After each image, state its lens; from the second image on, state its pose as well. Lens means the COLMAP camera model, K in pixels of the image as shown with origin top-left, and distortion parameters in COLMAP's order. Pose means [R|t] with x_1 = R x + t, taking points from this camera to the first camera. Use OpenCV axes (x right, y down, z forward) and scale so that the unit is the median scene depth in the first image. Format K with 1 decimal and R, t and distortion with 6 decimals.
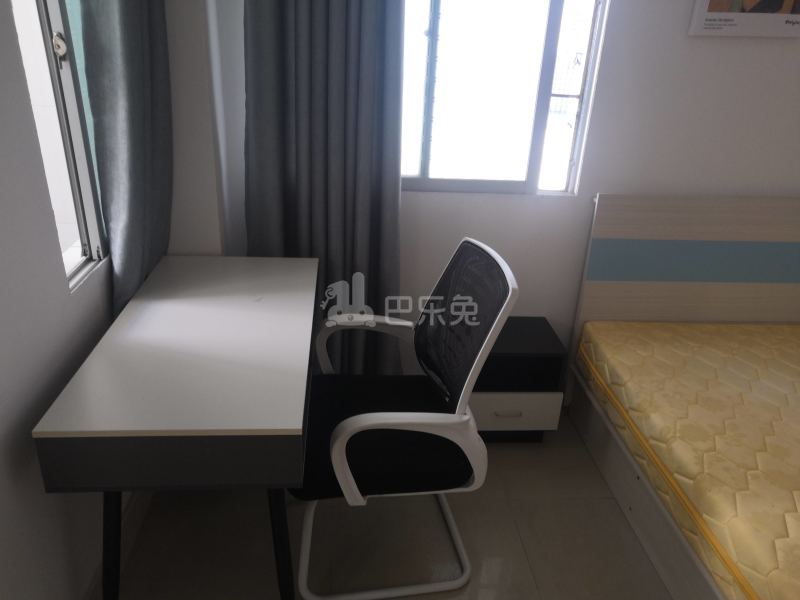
lens RADIAL K [[626.6, 0, 404.3], [0, 626.6, 297.5], [0, 0, 1]] dist [-0.017495, 0.053754]
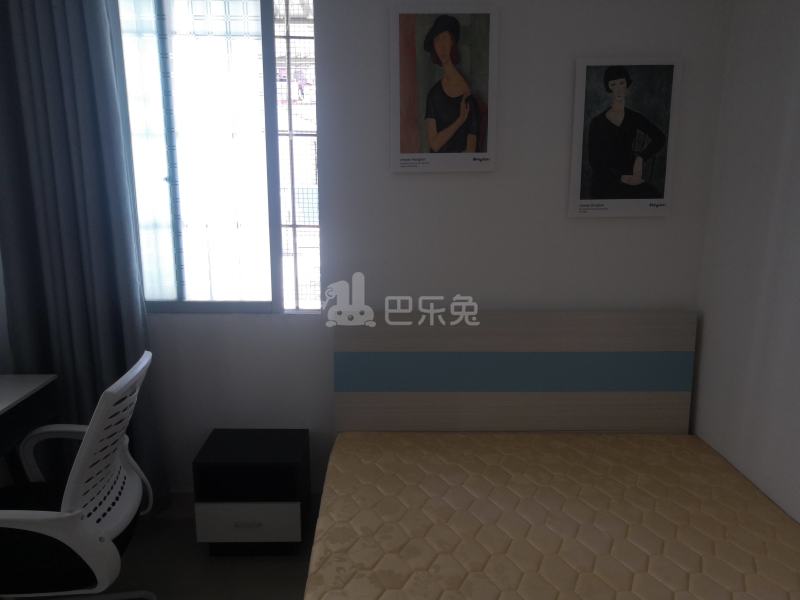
lens RADIAL K [[626.6, 0, 399.1], [0, 626.6, 296.4], [0, 0, 1]] dist [-0.017495, 0.053754]
pose [[0.997229, -0.028621, -0.068663, 0.546909], [0.013768, 0.978088, -0.207735, 0.040569], [0.073104, 0.206214, 0.975772, -0.067115]]
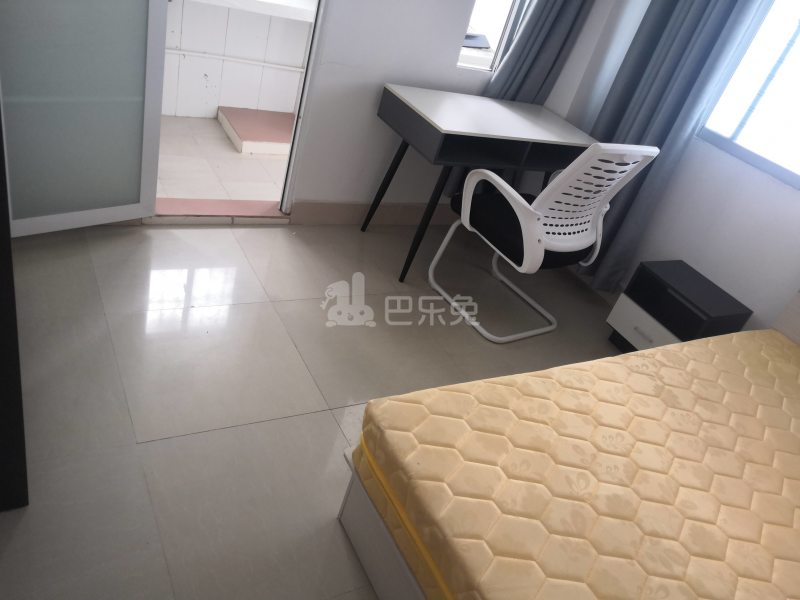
lens RADIAL K [[626.6, 0, 401.0], [0, 626.6, 305.7], [0, 0, 1]] dist [-0.017495, 0.053754]
pose [[0.409626, 0.557943, -0.721738, 0.885642], [-0.587684, 0.766512, 0.259012, 0.118312], [0.697735, 0.318056, 0.641877, -0.106624]]
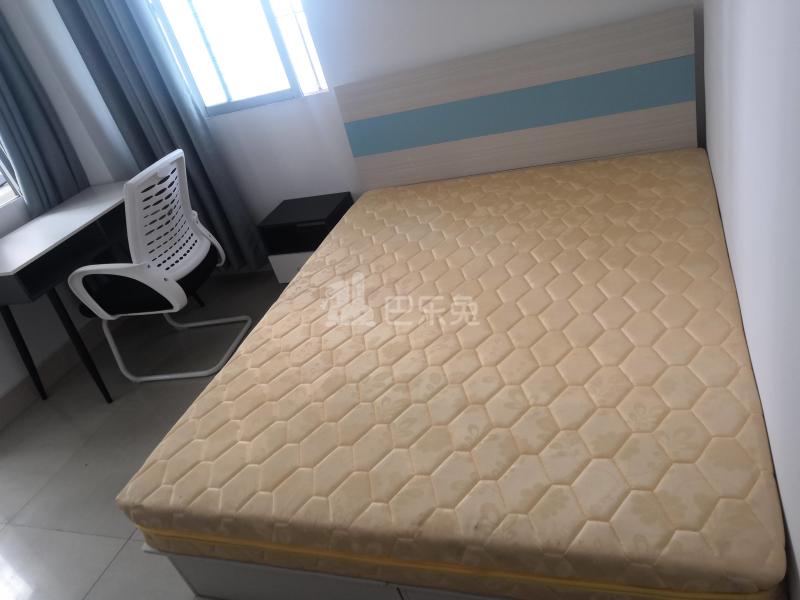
lens RADIAL K [[626.6, 0, 405.2], [0, 626.6, 301.9], [0, 0, 1]] dist [-0.017495, 0.053754]
pose [[0.874027, -0.051190, -0.483173, 1.106512], [0.129698, 0.982931, 0.130477, 0.119506], [0.468247, -0.176707, 0.865748, -0.089625]]
